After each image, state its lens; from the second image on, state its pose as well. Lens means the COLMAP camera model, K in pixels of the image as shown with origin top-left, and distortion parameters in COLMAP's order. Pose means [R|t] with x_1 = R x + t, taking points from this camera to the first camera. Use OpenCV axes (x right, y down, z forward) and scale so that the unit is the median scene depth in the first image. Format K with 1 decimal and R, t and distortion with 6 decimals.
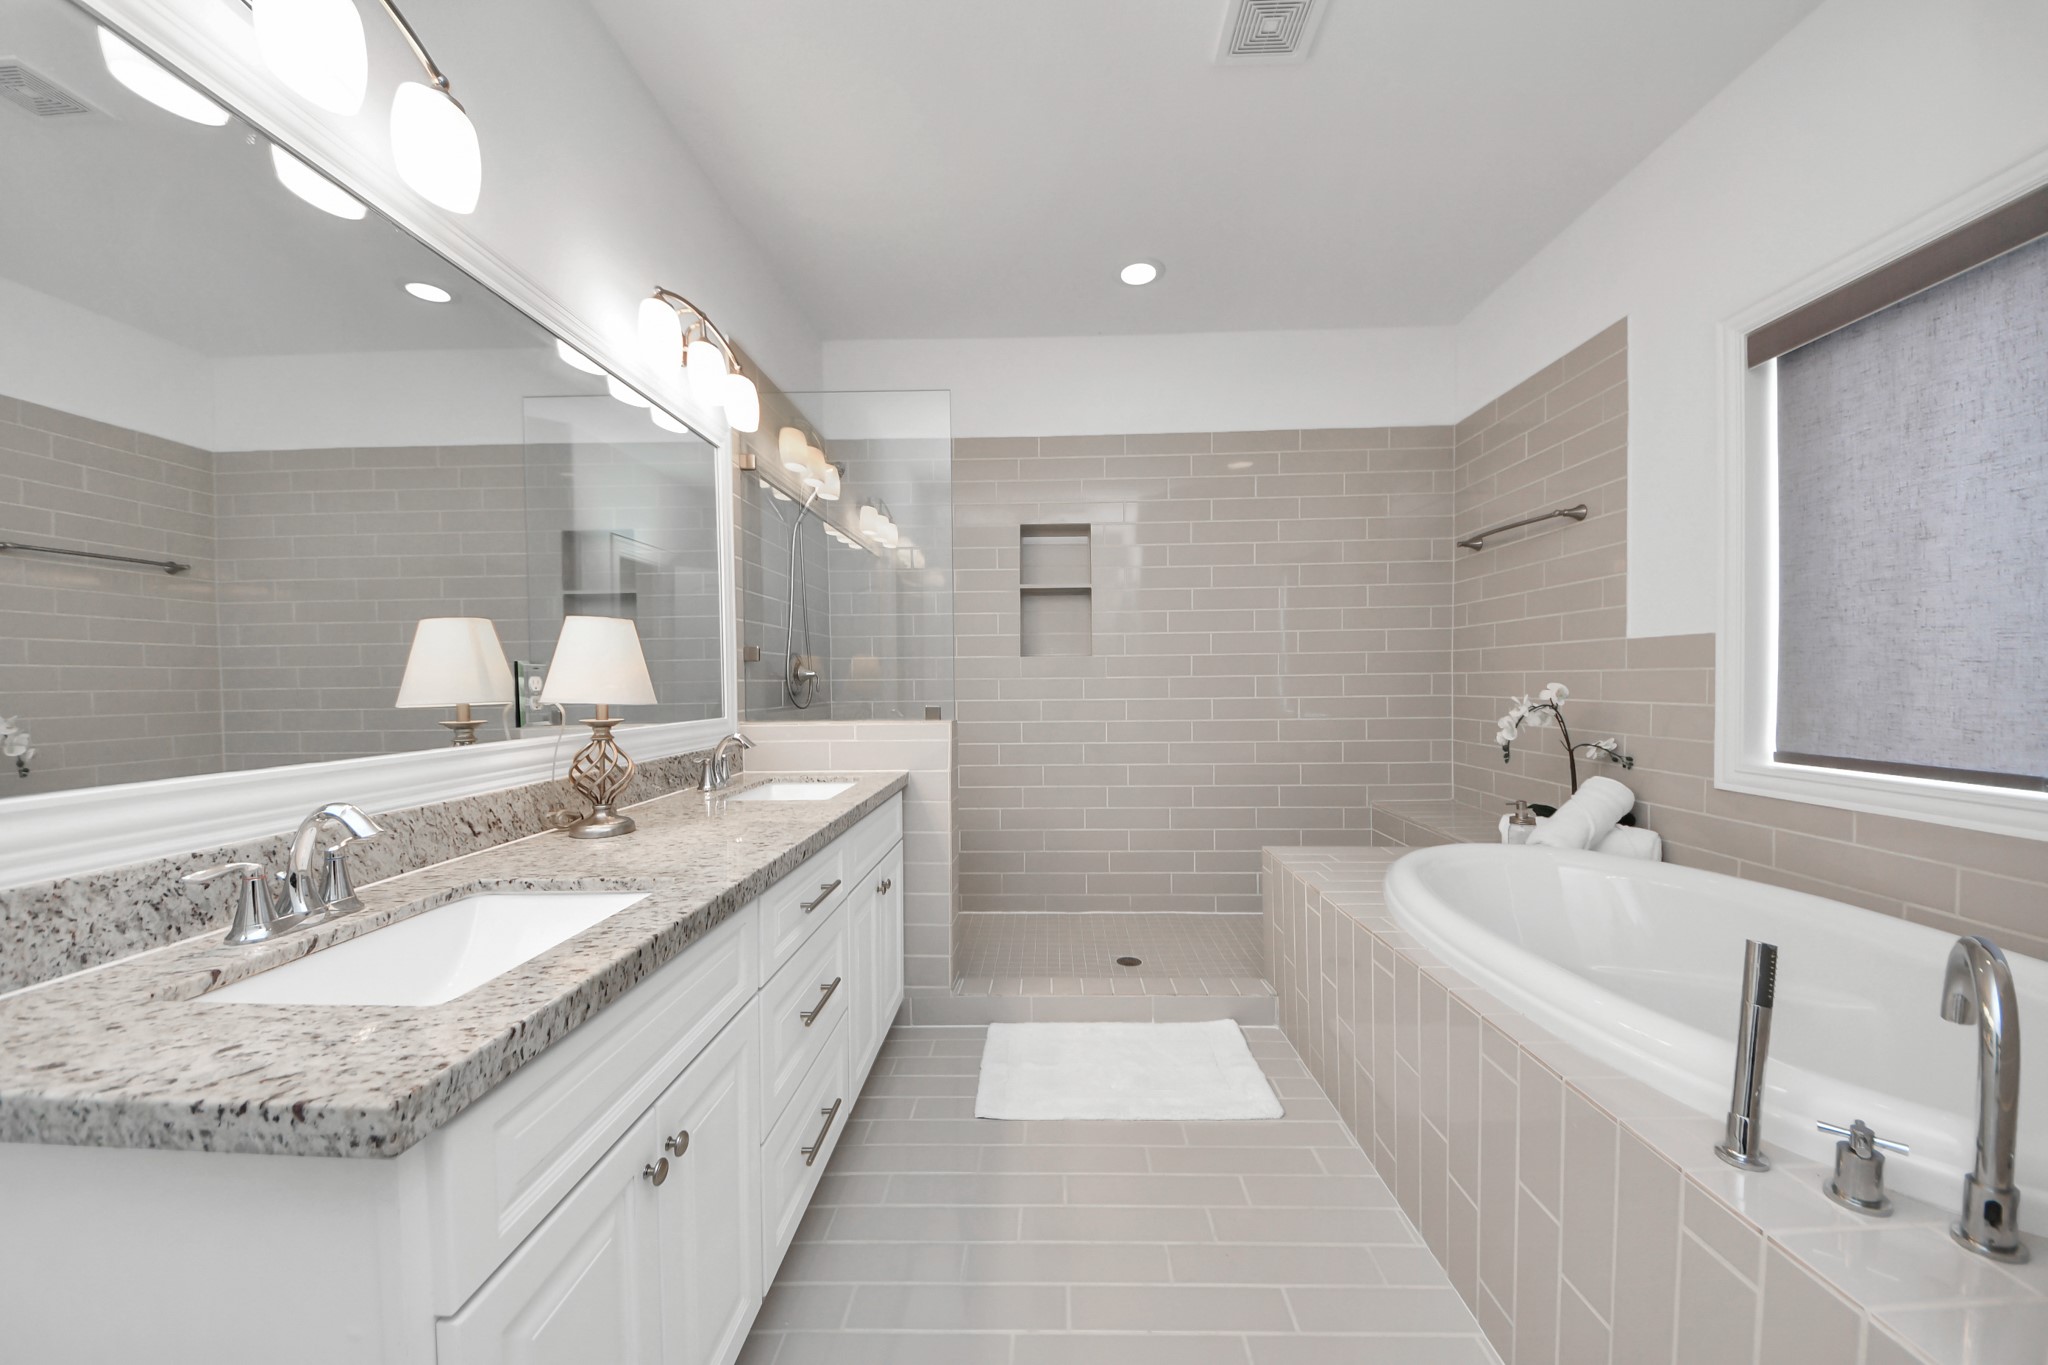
lens RADIAL K [[692.1, 0, 1036.4], [0, 692.1, 702.9], [0, 0, 1]] dist [0.013016, -0.008058]
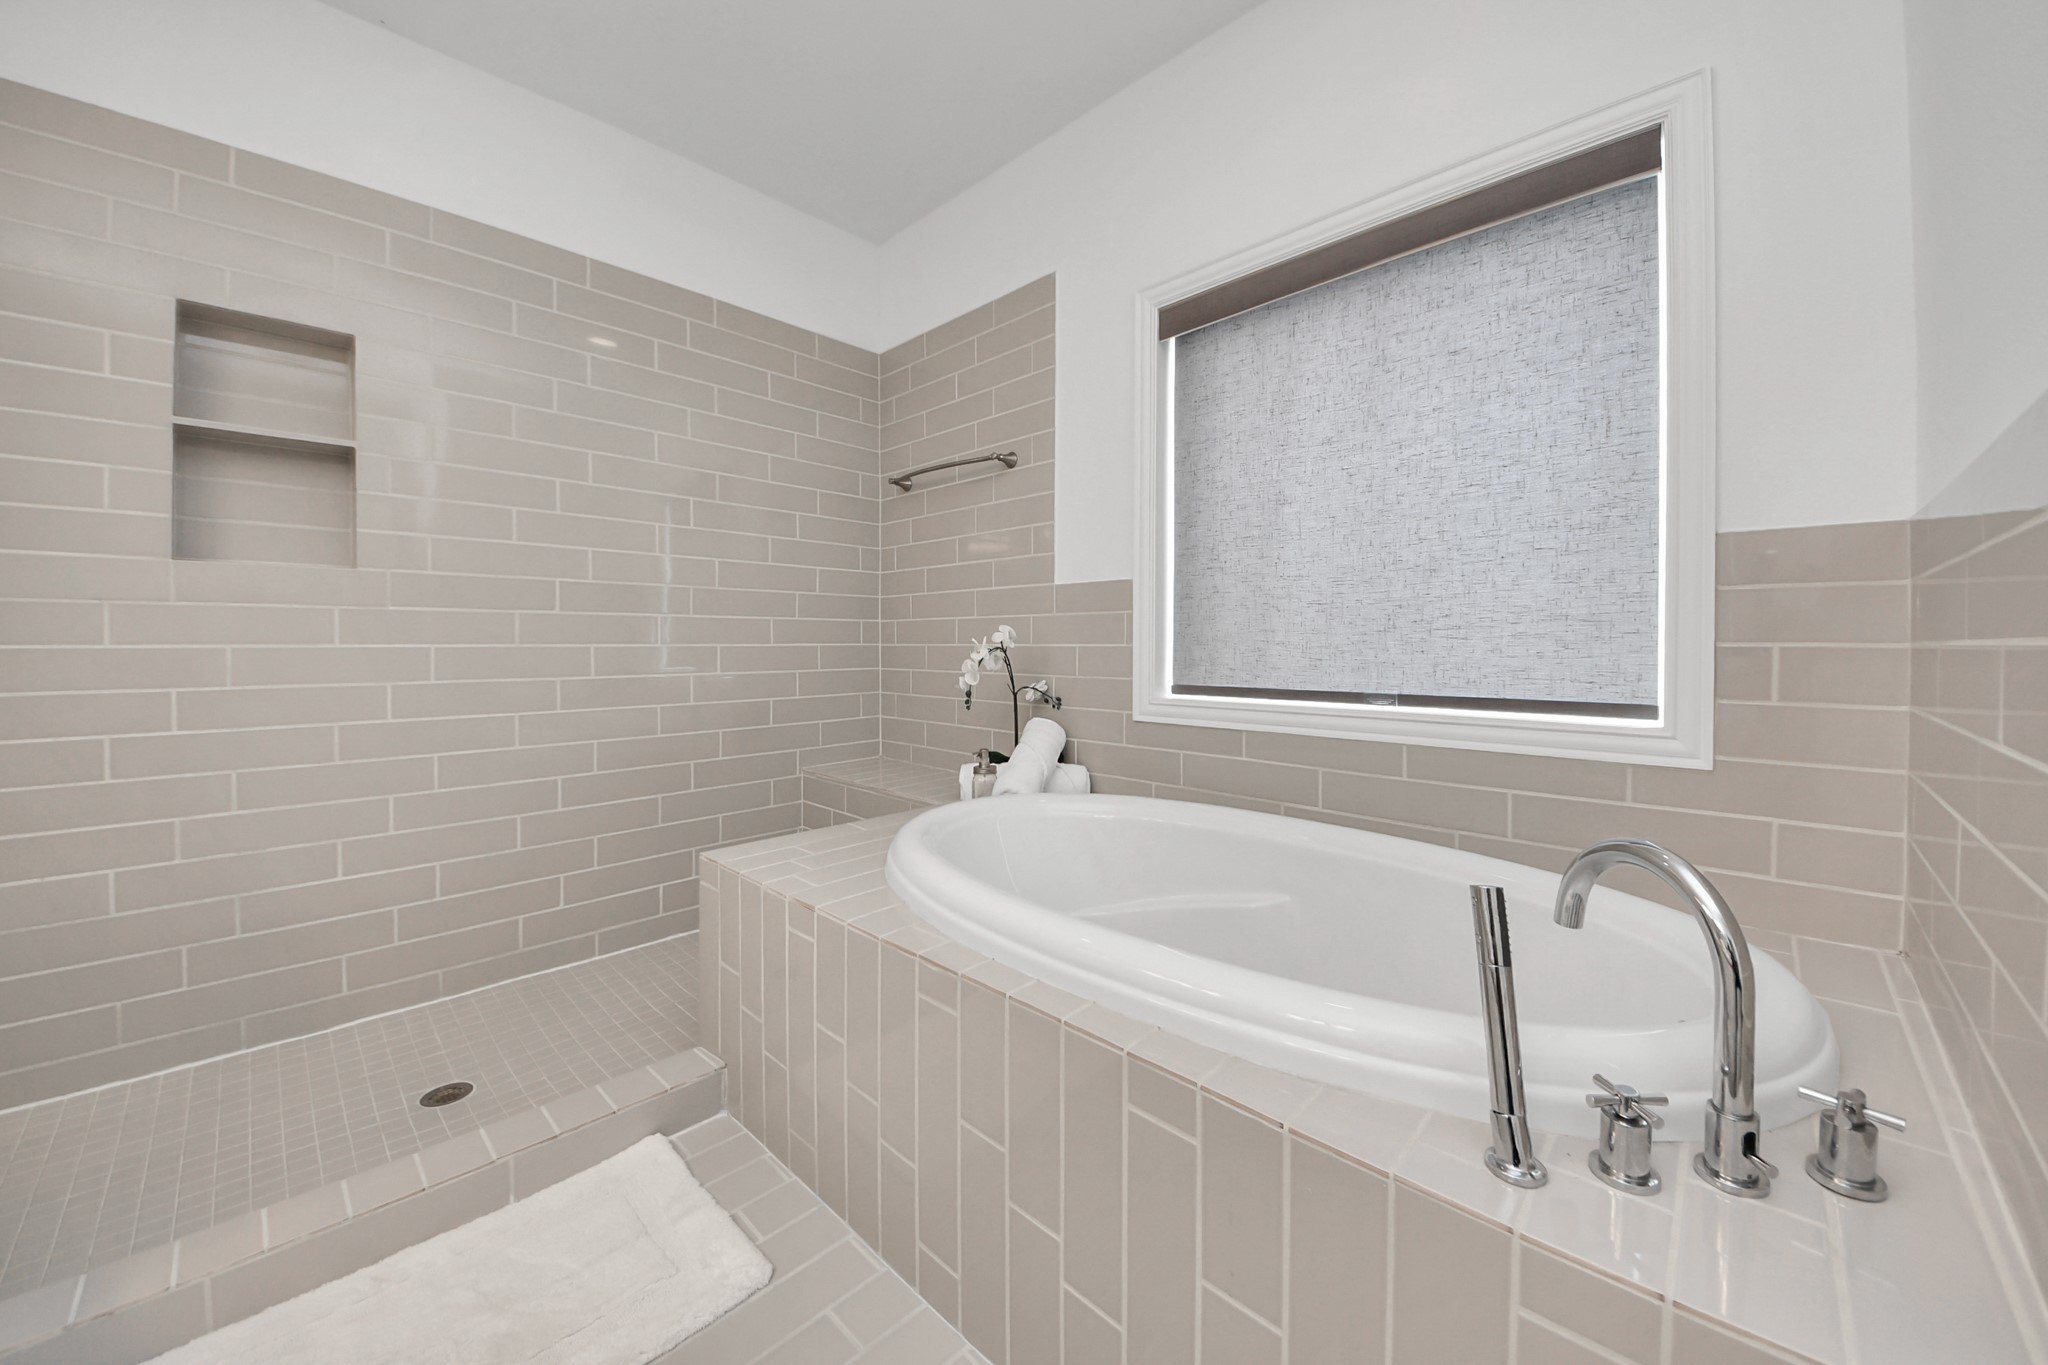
lens RADIAL K [[716.8, 0, 1022.7], [0, 716.8, 674.7], [0, 0, 1]] dist [0.003770, -0.009061]
pose [[0.671837, -0.014780, 0.740552, 0.019548], [0.008870, 0.999890, 0.011910, 0.032846], [-0.740646, -0.001433, 0.671894, 0.347534]]
